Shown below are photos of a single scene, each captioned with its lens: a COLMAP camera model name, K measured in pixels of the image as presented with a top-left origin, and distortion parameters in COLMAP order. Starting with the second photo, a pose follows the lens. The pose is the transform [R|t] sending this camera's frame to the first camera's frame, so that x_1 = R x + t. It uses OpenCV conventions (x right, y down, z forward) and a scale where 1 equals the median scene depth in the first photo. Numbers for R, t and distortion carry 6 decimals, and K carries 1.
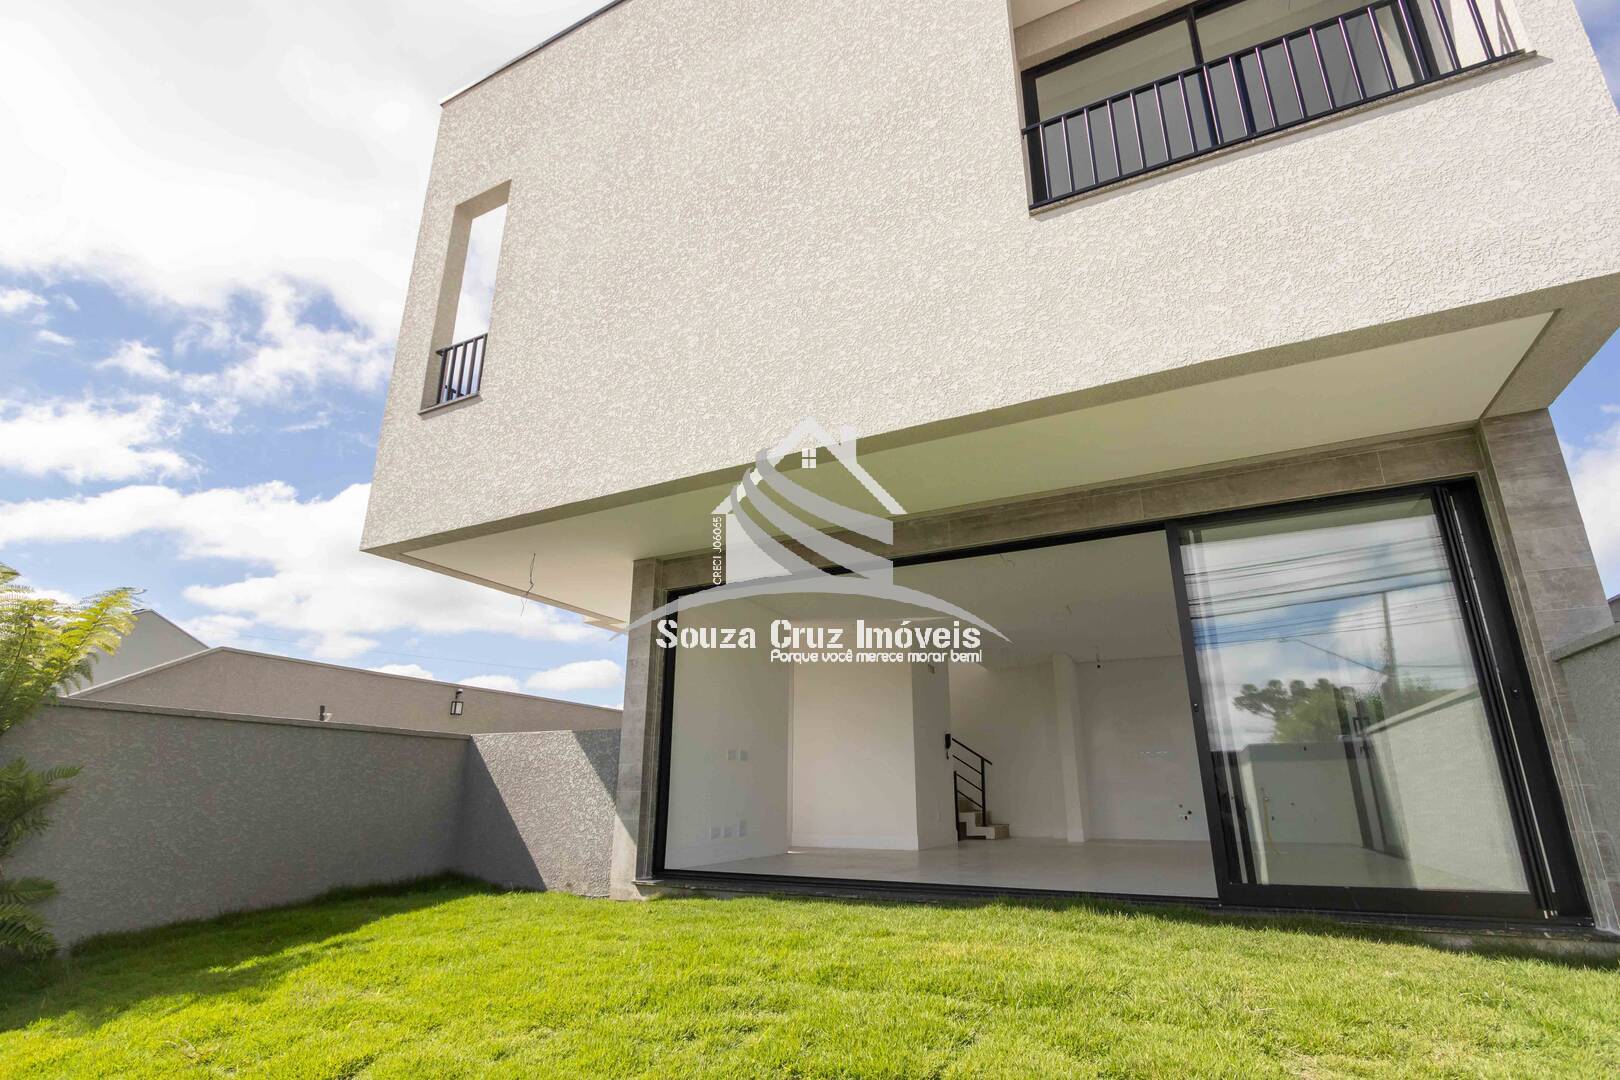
lens RADIAL K [[760.1, 0, 816.9], [0, 760.1, 567.3], [0, 0, 1]] dist [-0.010911, -0.000447]
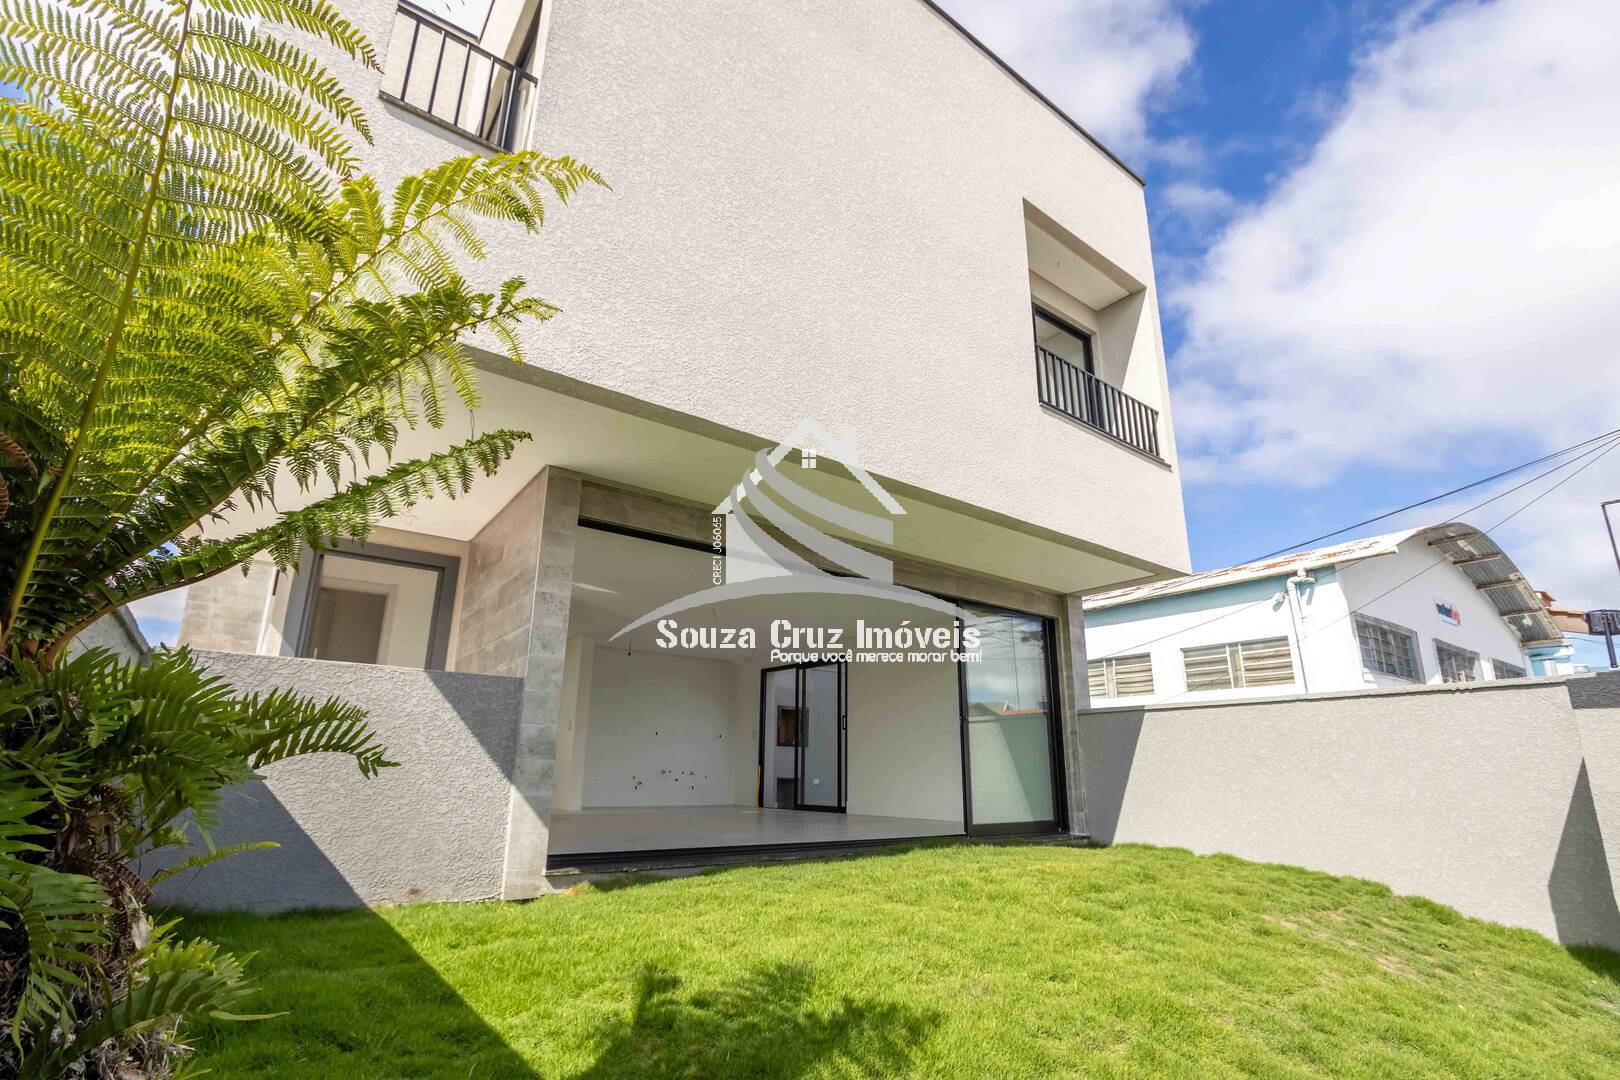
lens RADIAL K [[760.1, 0, 816.9], [0, 760.1, 567.3], [0, 0, 1]] dist [-0.010911, -0.000447]
pose [[0.441255, 0.243549, 0.863700, -0.899936], [-0.270790, 0.953739, -0.130595, 0.138942], [-0.855551, -0.176256, 0.486793, 0.435800]]
